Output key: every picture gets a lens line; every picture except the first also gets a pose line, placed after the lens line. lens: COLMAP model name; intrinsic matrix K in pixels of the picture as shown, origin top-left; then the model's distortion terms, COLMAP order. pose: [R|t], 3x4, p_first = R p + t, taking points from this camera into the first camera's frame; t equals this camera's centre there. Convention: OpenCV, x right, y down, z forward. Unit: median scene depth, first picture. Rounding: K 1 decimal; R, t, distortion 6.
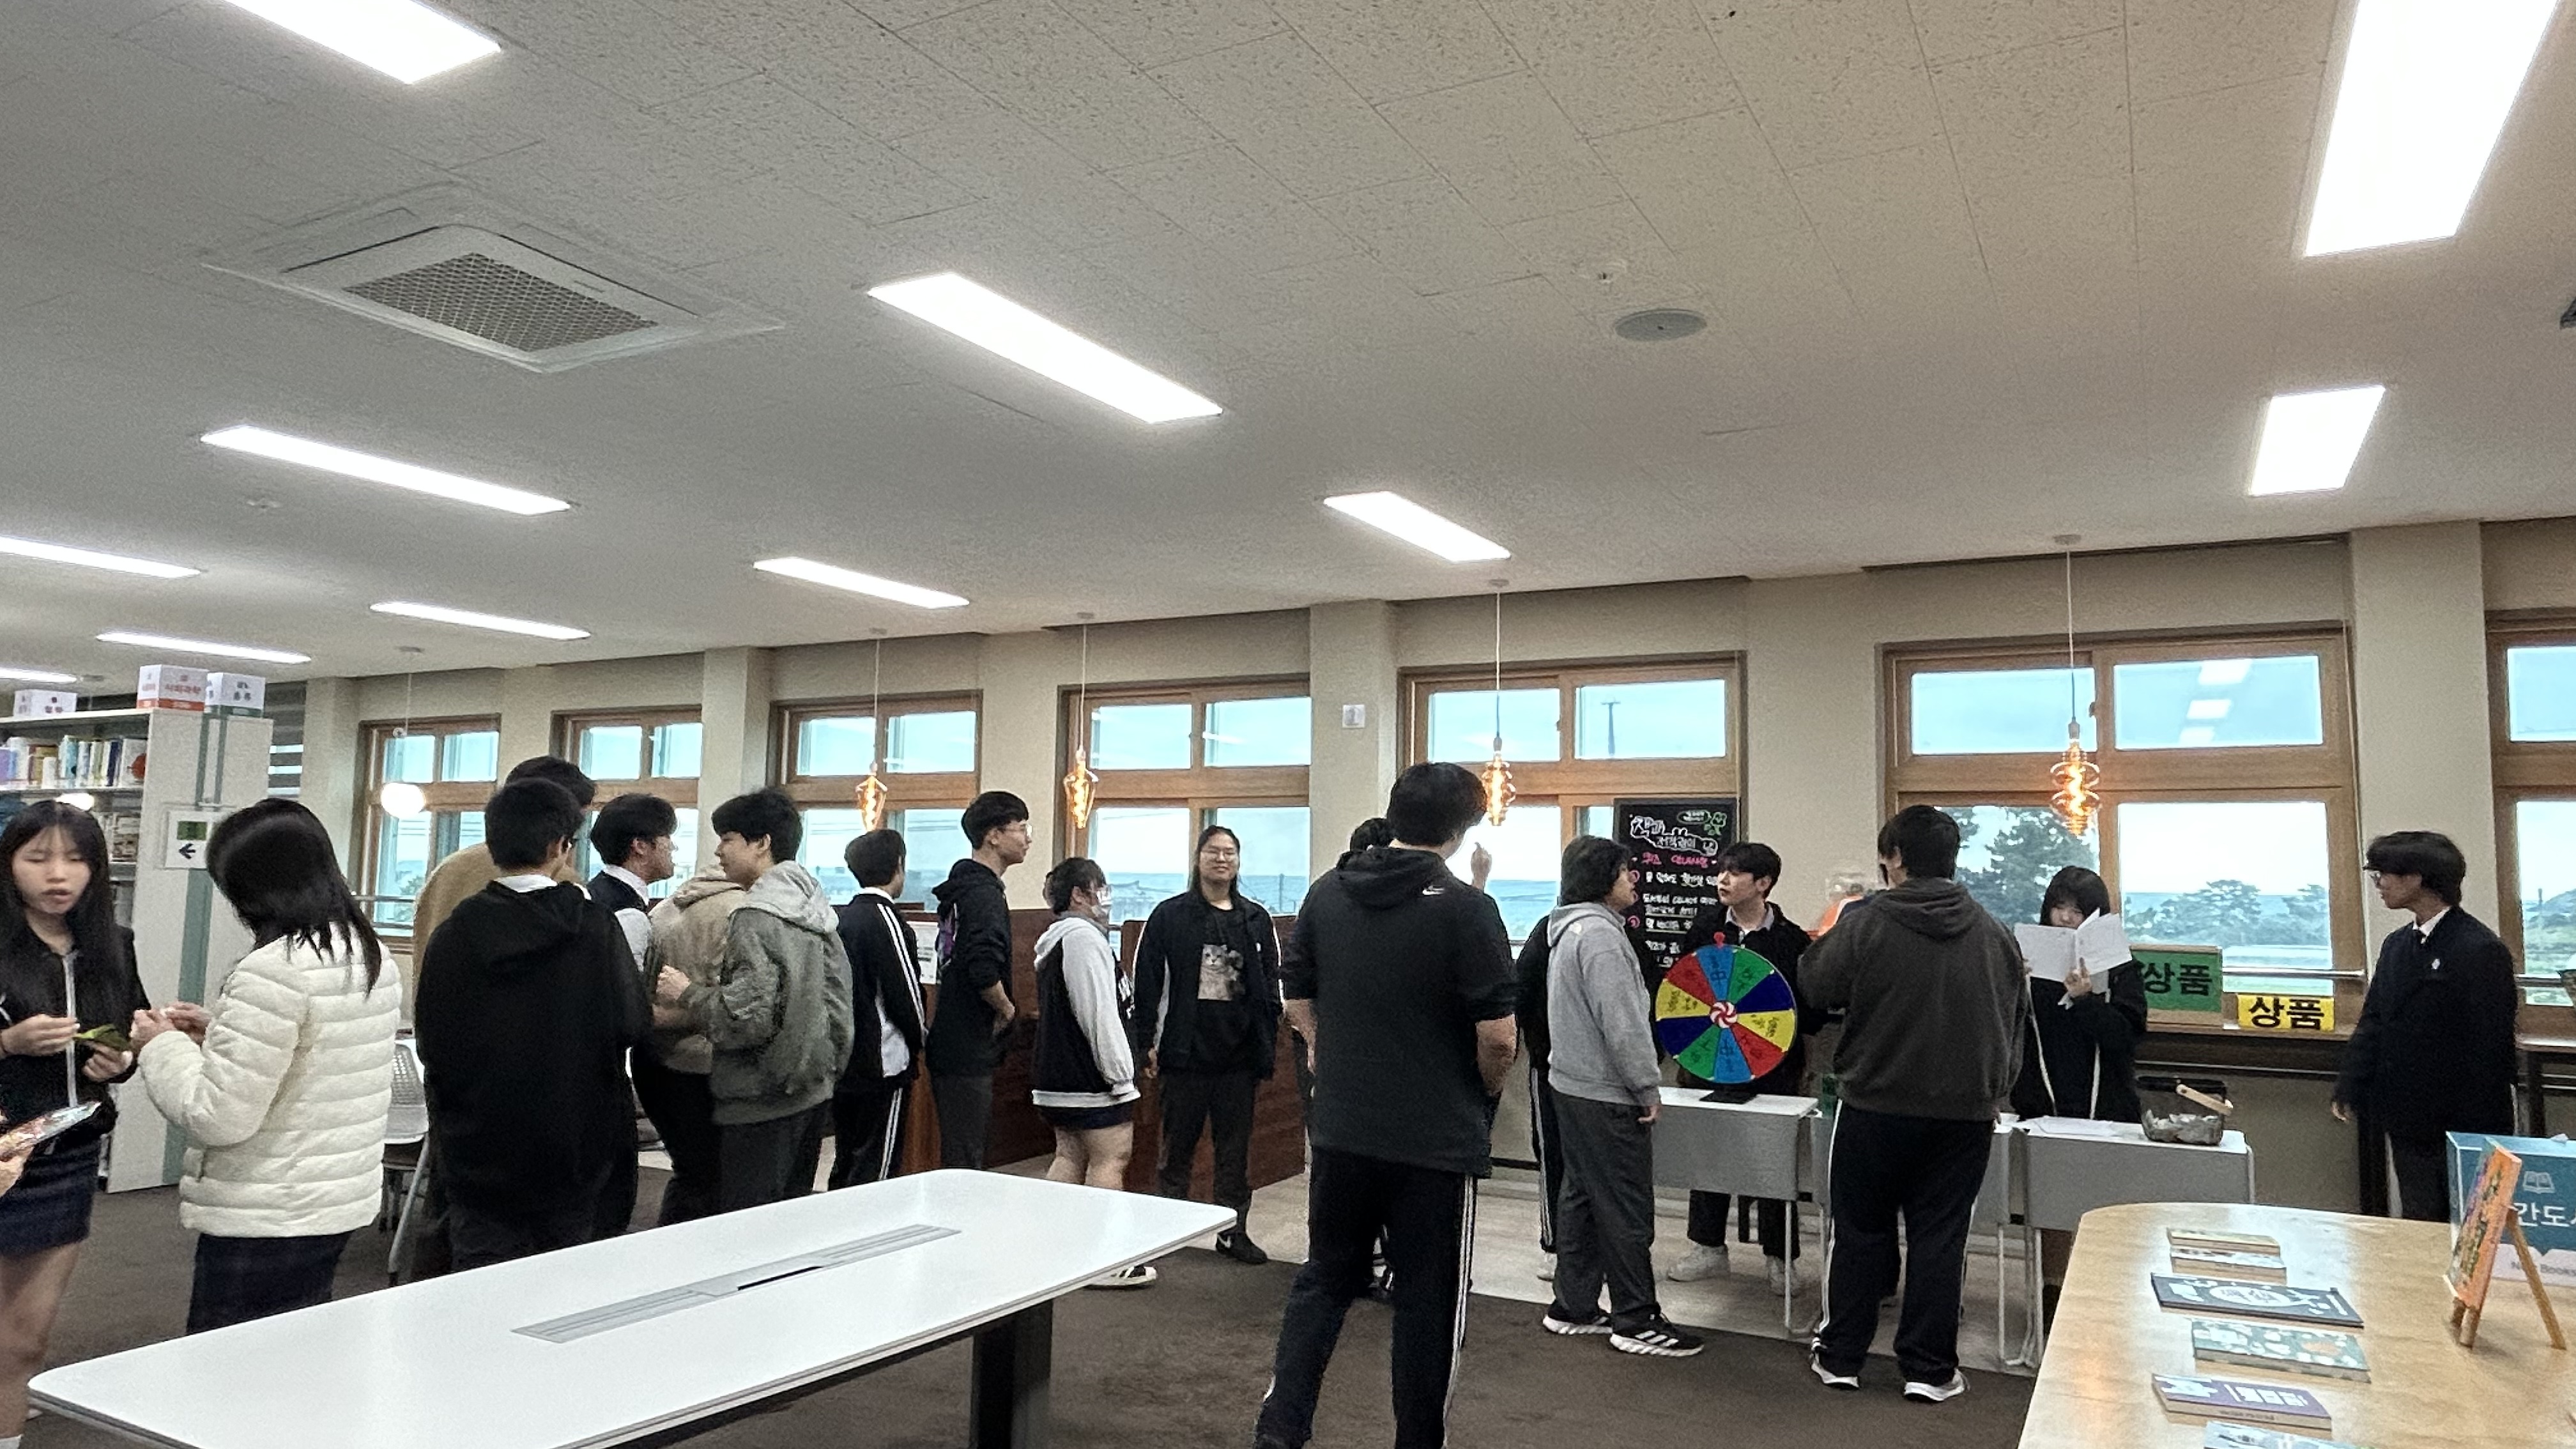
lens RADIAL K [[1596.4, 0, 1288.0], [0, 1596.4, 724.5], [0, 0, 1]] dist [0.001960, -0.001544]
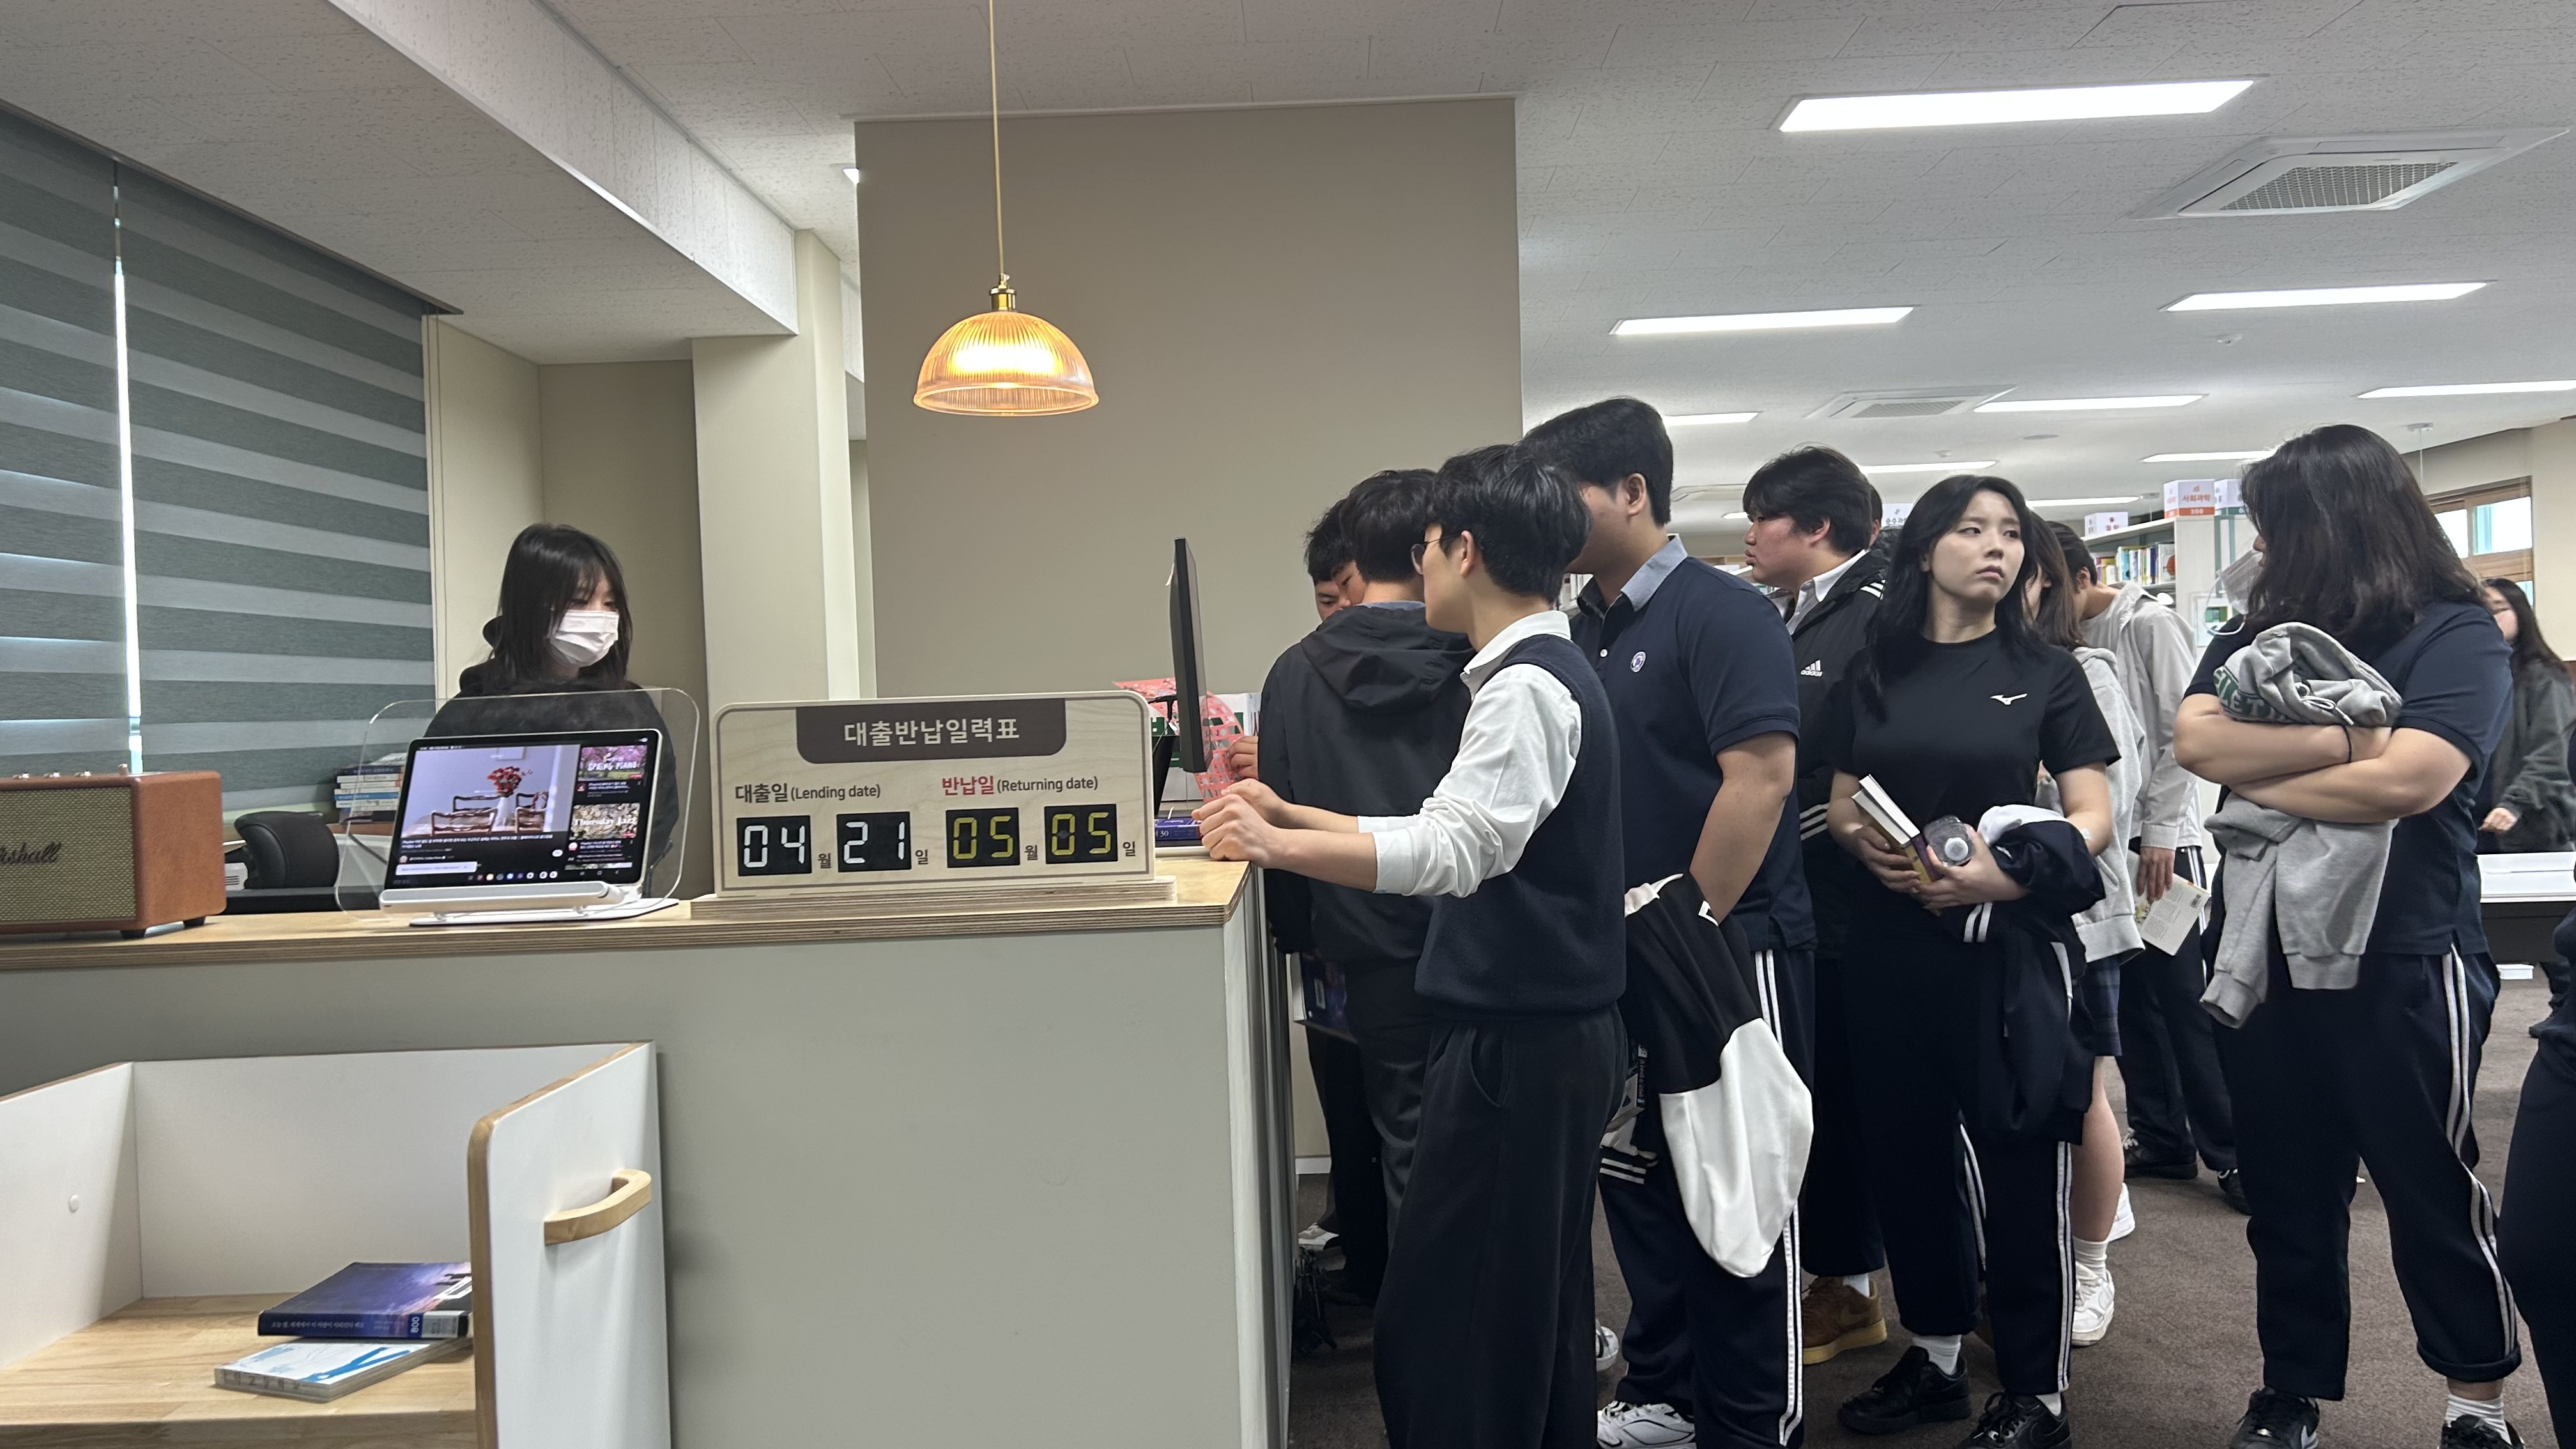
lens RADIAL K [[1900.5, 0, 1288.0], [0, 1900.5, 724.5], [0, 0, 1]] dist [0.062602, -0.108336]
pose [[0.464888, -0.024558, -0.885029, 0.260860], [0.126633, 0.991182, 0.039014, 0.003738], [0.876267, -0.130211, 0.463898, -0.288211]]
